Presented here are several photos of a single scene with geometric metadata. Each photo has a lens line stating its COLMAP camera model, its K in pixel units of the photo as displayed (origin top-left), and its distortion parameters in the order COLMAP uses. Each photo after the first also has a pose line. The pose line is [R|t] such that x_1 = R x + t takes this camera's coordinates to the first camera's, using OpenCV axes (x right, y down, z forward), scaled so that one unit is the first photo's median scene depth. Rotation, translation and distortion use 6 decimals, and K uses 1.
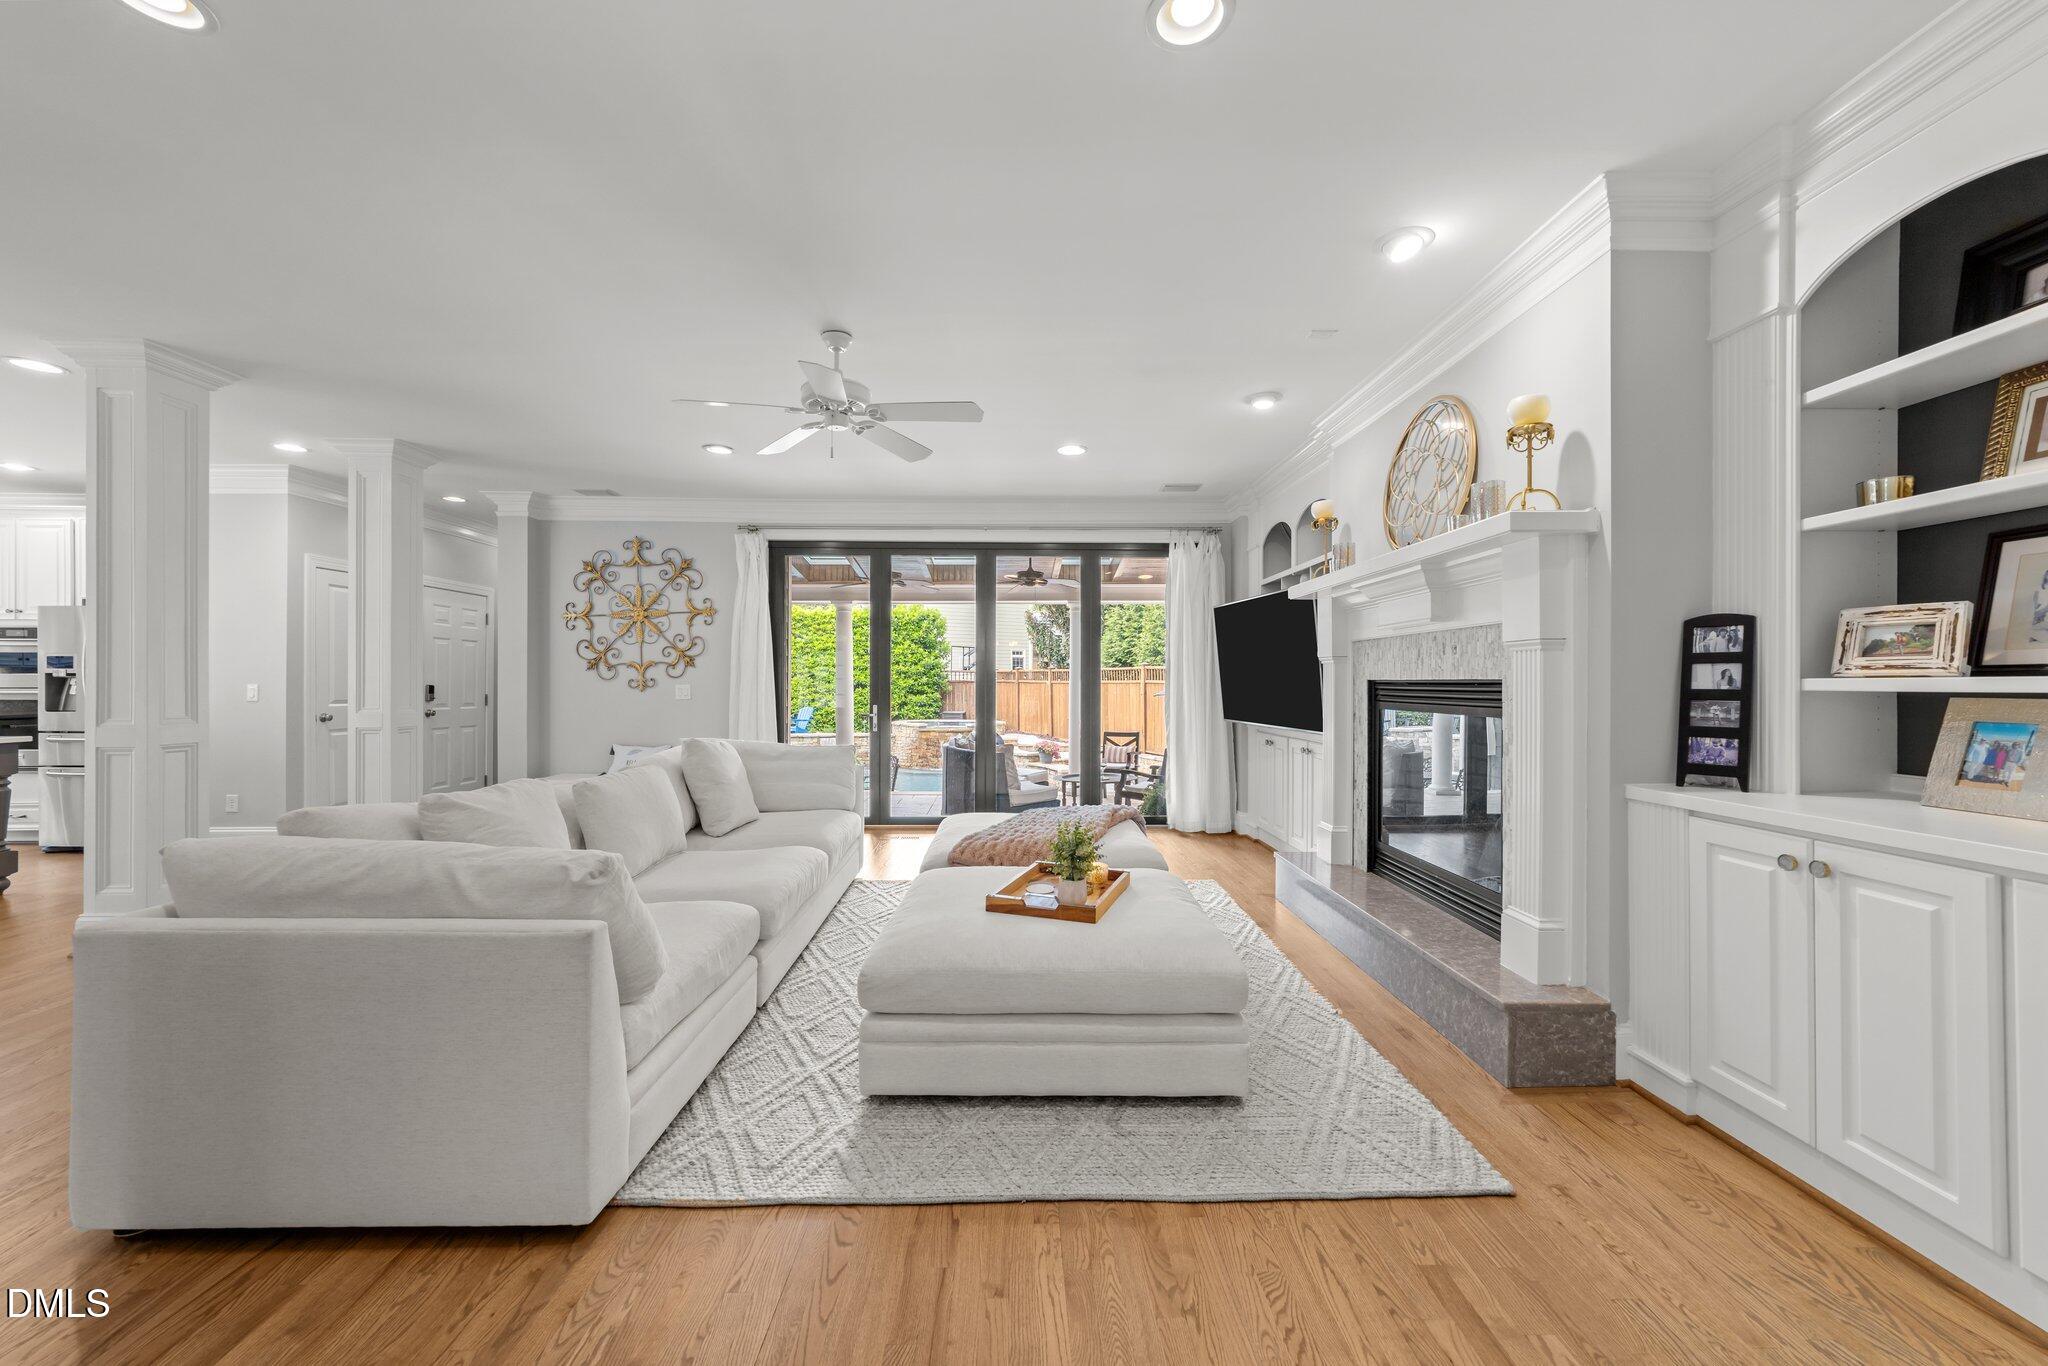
lens RADIAL K [[774.6, 0, 1025.9], [0, 774.6, 677.4], [0, 0, 1]] dist [-0.021063, 0.007847]
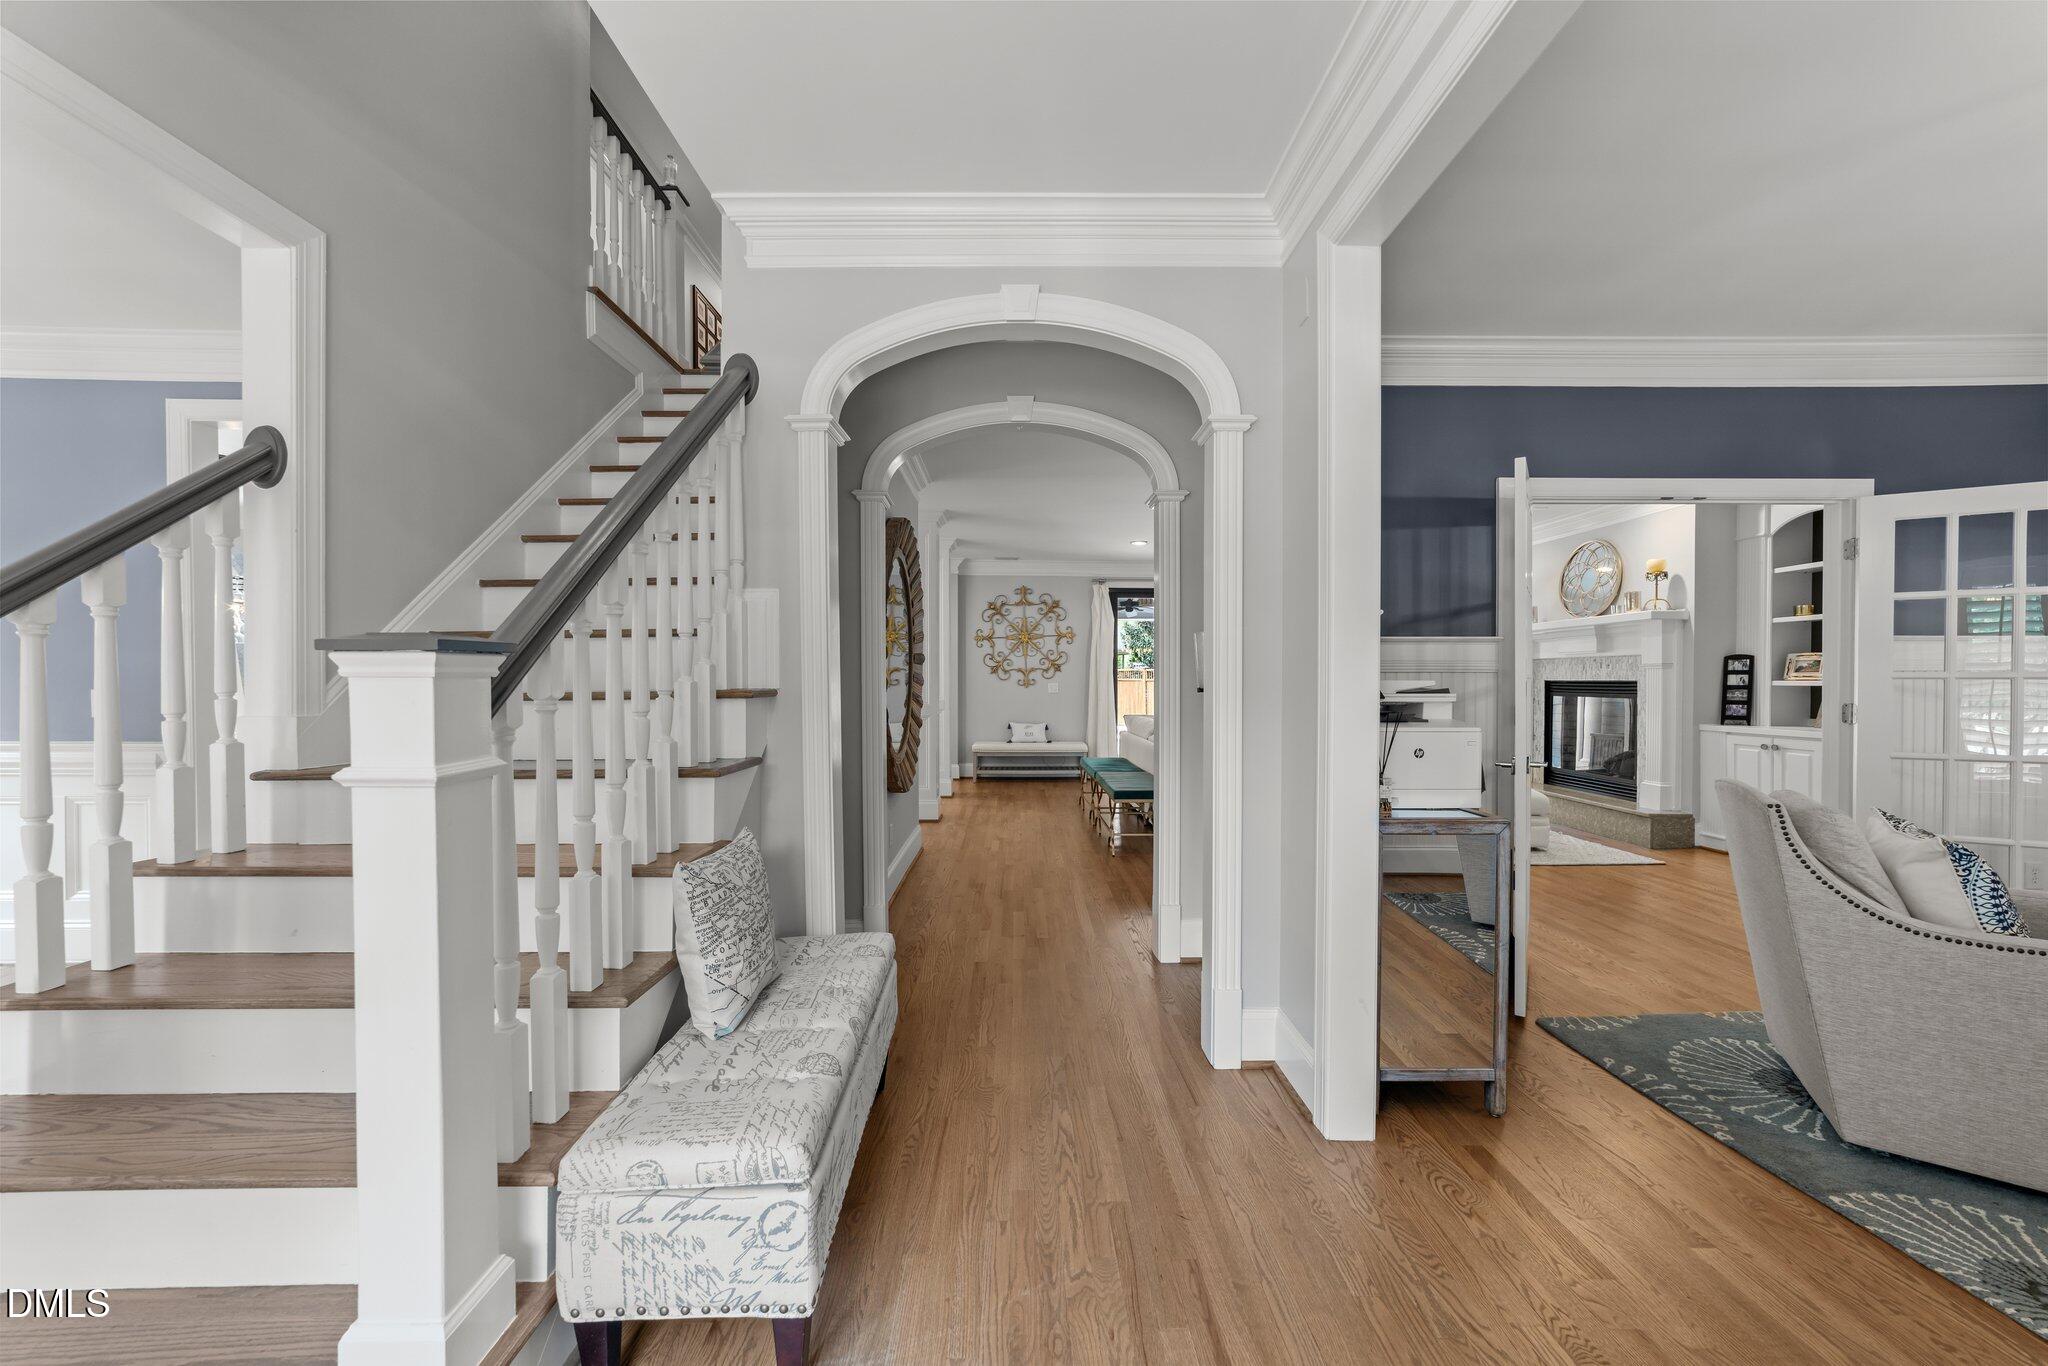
lens RADIAL K [[779.1, 0, 1020.4], [0, 779.1, 681.6], [0, 0, 1]] dist [-0.016003, 0.008917]
pose [[0.999984, -0.002520, -0.005042, -1.387757], [0.002571, 0.999943, 0.010315, -0.026782], [0.005016, -0.010328, 0.999934, -1.493949]]
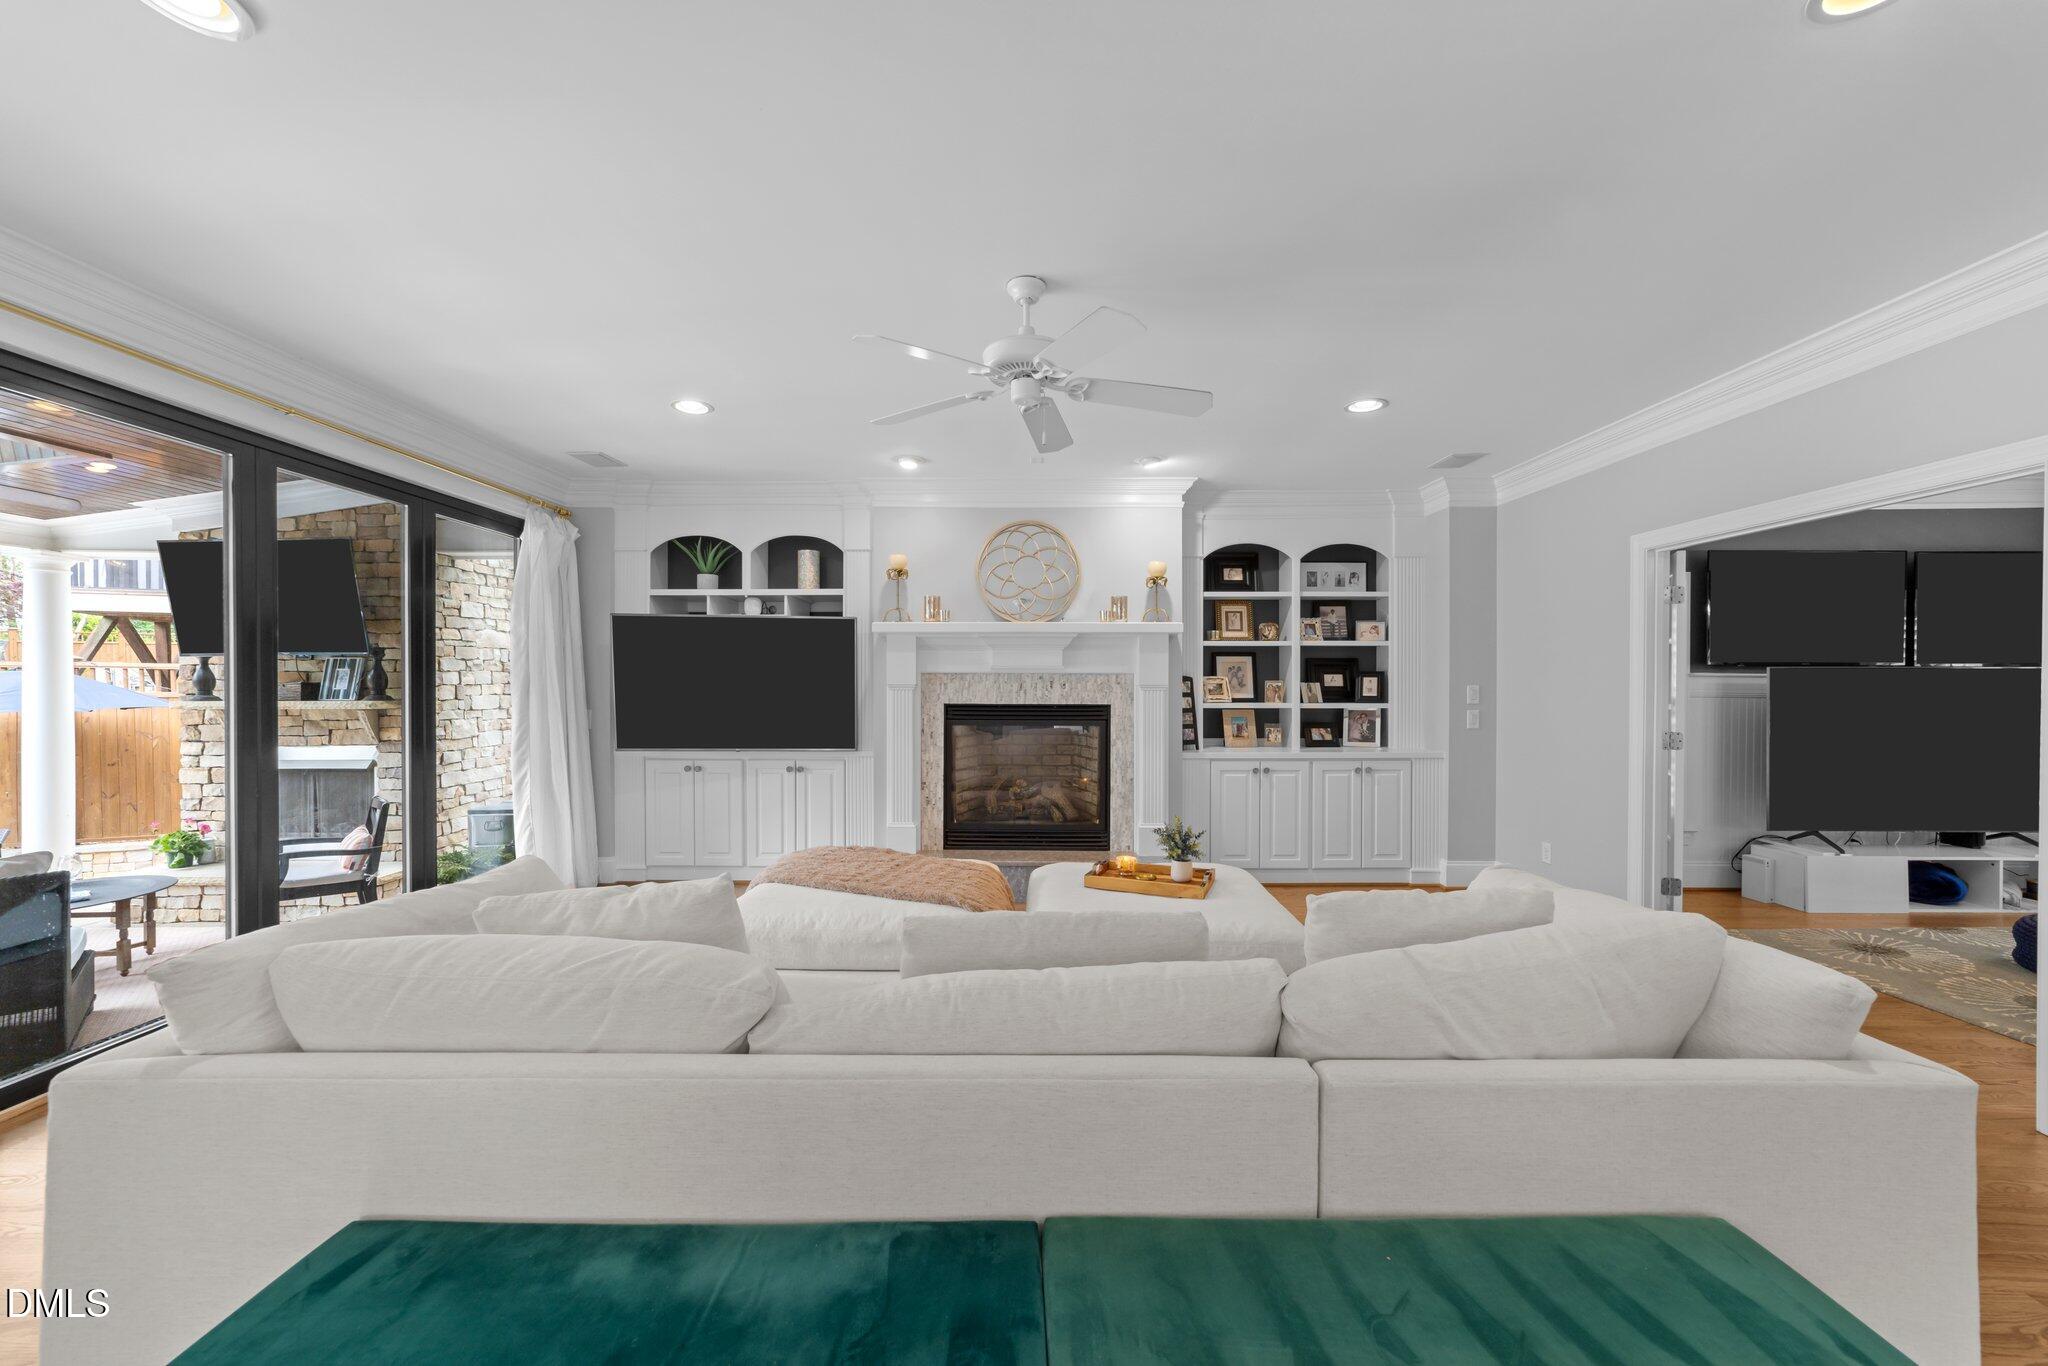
lens RADIAL K [[779.1, 0, 1020.4], [0, 779.1, 681.6], [0, 0, 1]] dist [-0.016003, 0.008917]
pose [[0.023234, 0.006593, 0.999708, -1.500615], [-0.007288, 0.999953, -0.006425, -0.046793], [-0.999703, -0.007137, 0.023281, 1.454154]]
